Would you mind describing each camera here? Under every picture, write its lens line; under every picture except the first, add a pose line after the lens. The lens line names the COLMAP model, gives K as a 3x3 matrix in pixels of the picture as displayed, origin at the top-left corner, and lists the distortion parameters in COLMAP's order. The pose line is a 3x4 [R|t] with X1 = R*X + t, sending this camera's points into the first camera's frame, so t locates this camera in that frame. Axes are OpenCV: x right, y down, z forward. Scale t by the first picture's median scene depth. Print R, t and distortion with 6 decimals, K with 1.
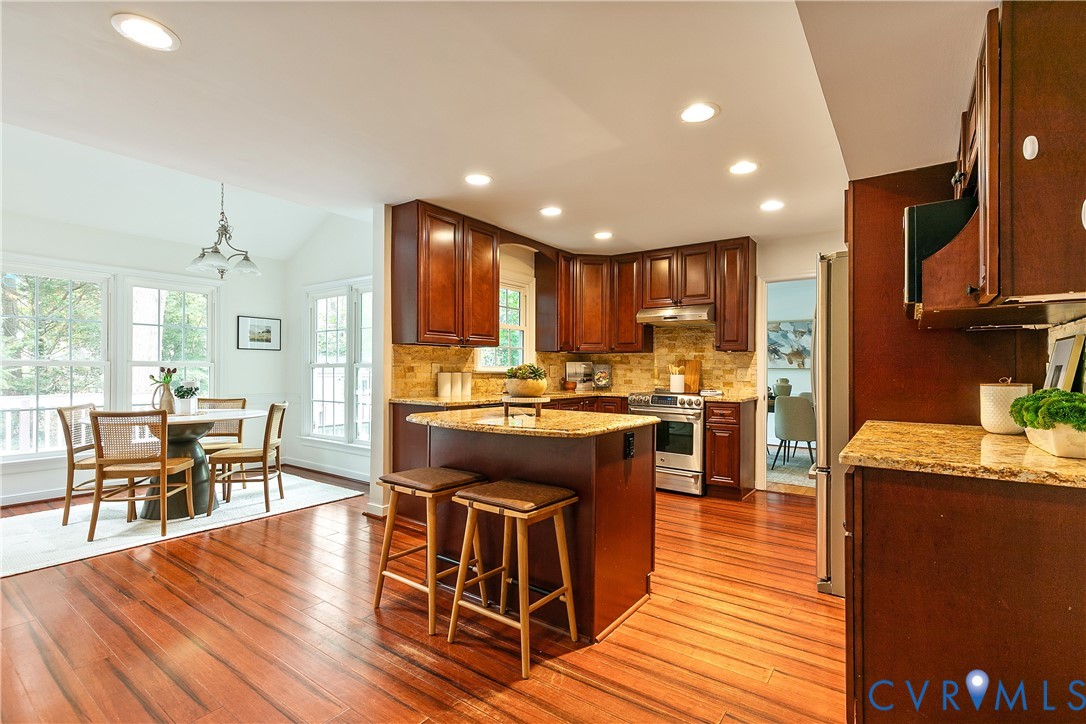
lens RADIAL K [[496.9, 0, 546.6], [0, 496.9, 368.9], [0, 0, 1]] dist [0.009721, -0.001761]
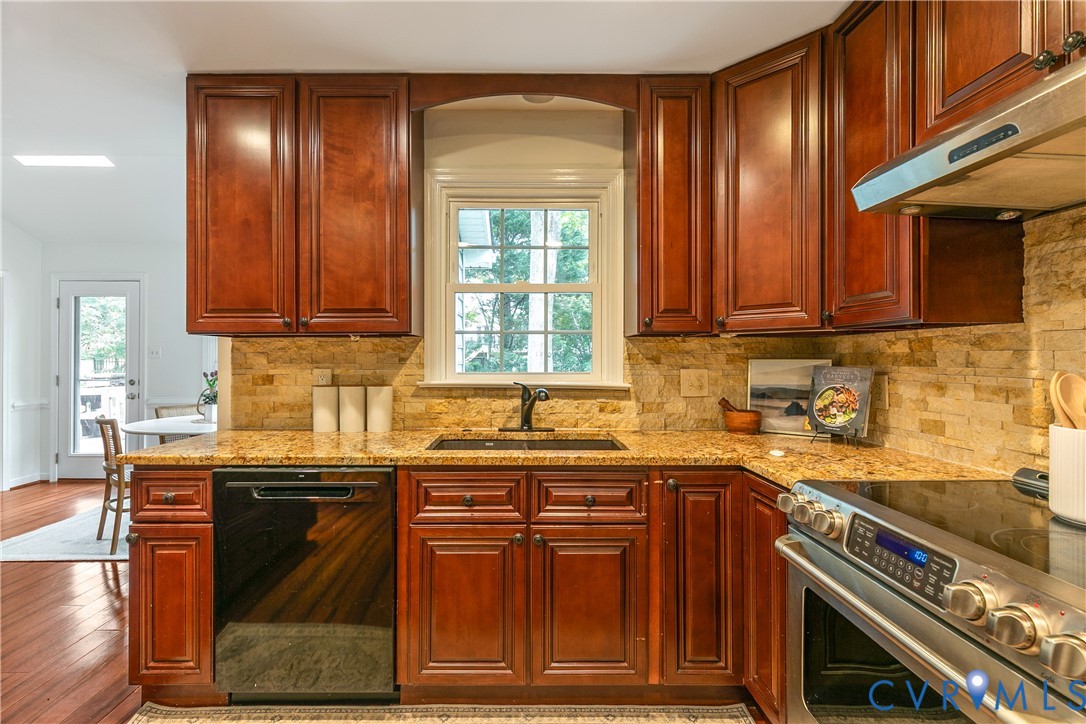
lens RADIAL K [[496.9, 0, 527.5], [0, 496.9, 357.3], [0, 0, 1]] dist [0.009721, -0.001761]
pose [[0.592597, -0.008036, -0.805459, 0.316391], [0.003887, 0.999967, -0.007118, -0.017026], [0.805489, 0.001087, 0.592609, 0.767232]]
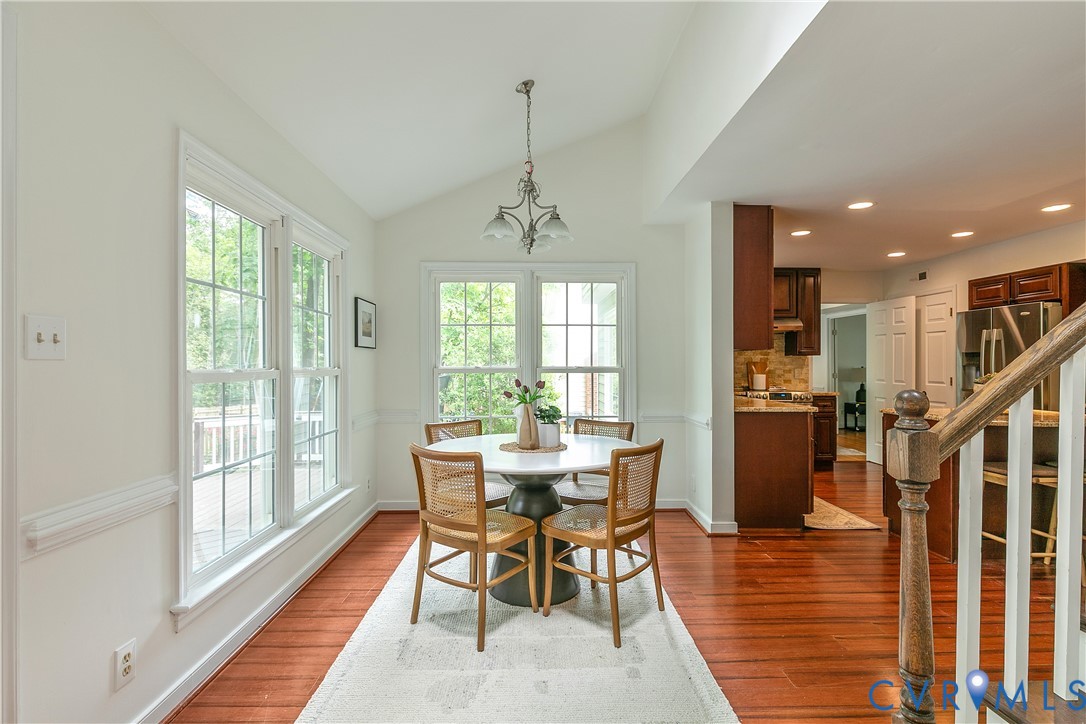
lens RADIAL K [[518.8, 0, 544.2], [0, 518.8, 363.4], [0, 0, 1]] dist [0.003107, 0.000169]
pose [[0.791454, -0.006401, 0.611196, -0.989679], [0.006763, 0.999976, 0.001714, -0.023000], [-0.611192, 0.002777, 0.791478, 0.361501]]
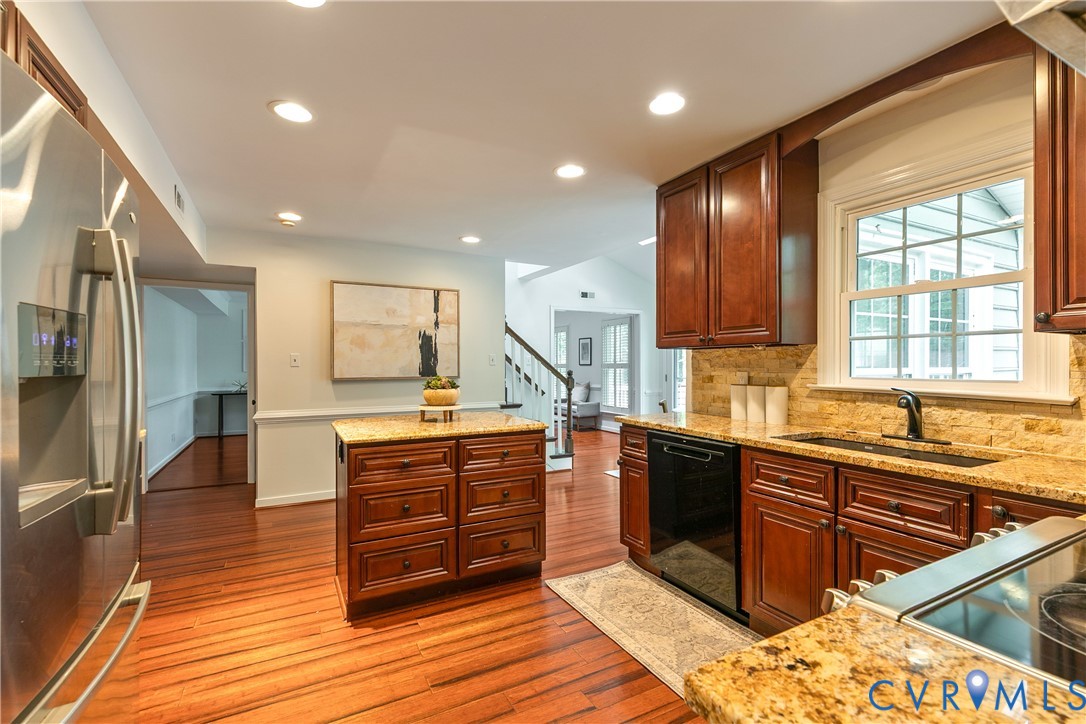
lens RADIAL K [[496.9, 0, 546.9], [0, 496.9, 363.1], [0, 0, 1]] dist [0.009721, -0.001761]
pose [[-0.434950, -0.005516, -0.900438, 0.485459], [0.000111, 0.999981, -0.006179, -0.017117], [0.900455, -0.002788, -0.434941, 0.947650]]
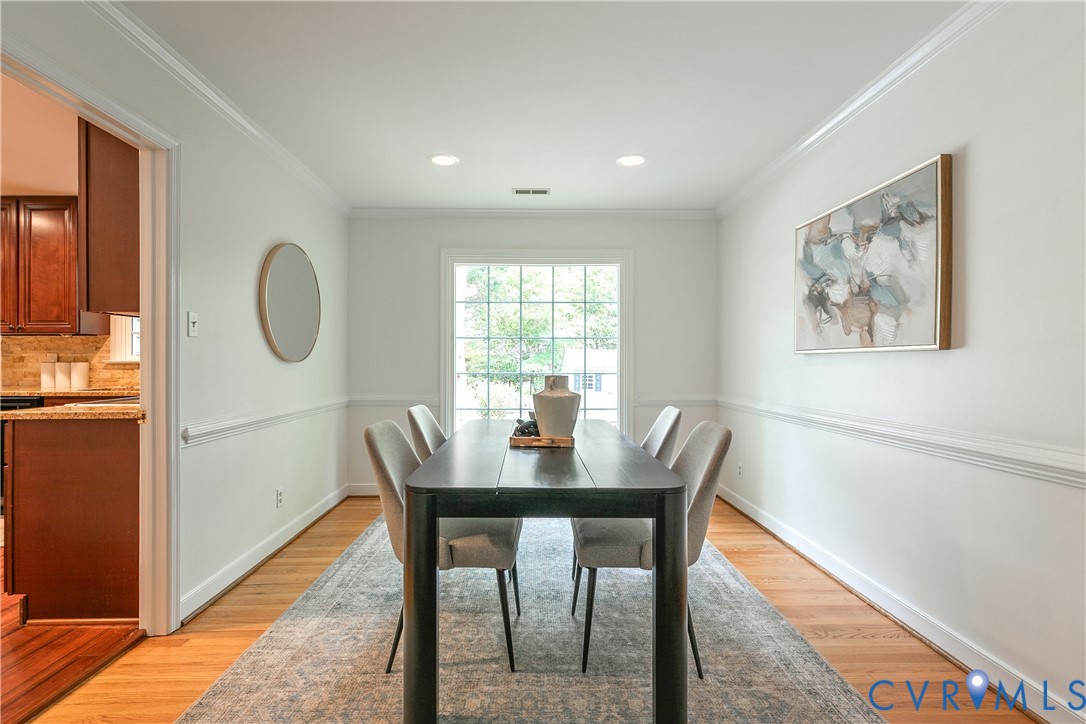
lens RADIAL K [[496.9, 0, 525.6], [0, 496.9, 363.2], [0, 0, 1]] dist [0.009721, -0.001761]
pose [[0.595300, -0.005989, -0.803481, 1.013737], [0.003137, 0.999982, -0.005129, 0.014920], [0.803498, 0.000533, 0.595308, 1.041936]]
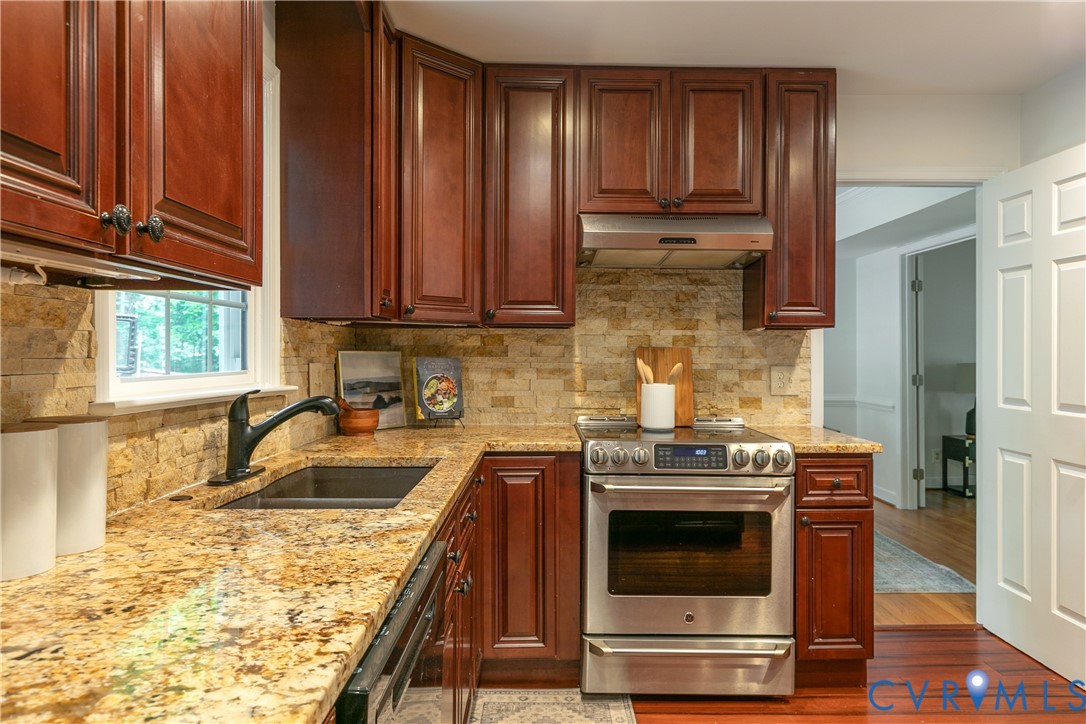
lens RADIAL K [[695.7, 0, 547.6], [0, 695.7, 352.1], [0, 0, 1]] dist [0.000124, 0.000553]
pose [[0.805234, -0.003123, 0.592950, -0.161691], [0.003224, 0.999994, 0.000889, -0.016620], [-0.592949, 0.001196, 0.805239, 0.649829]]
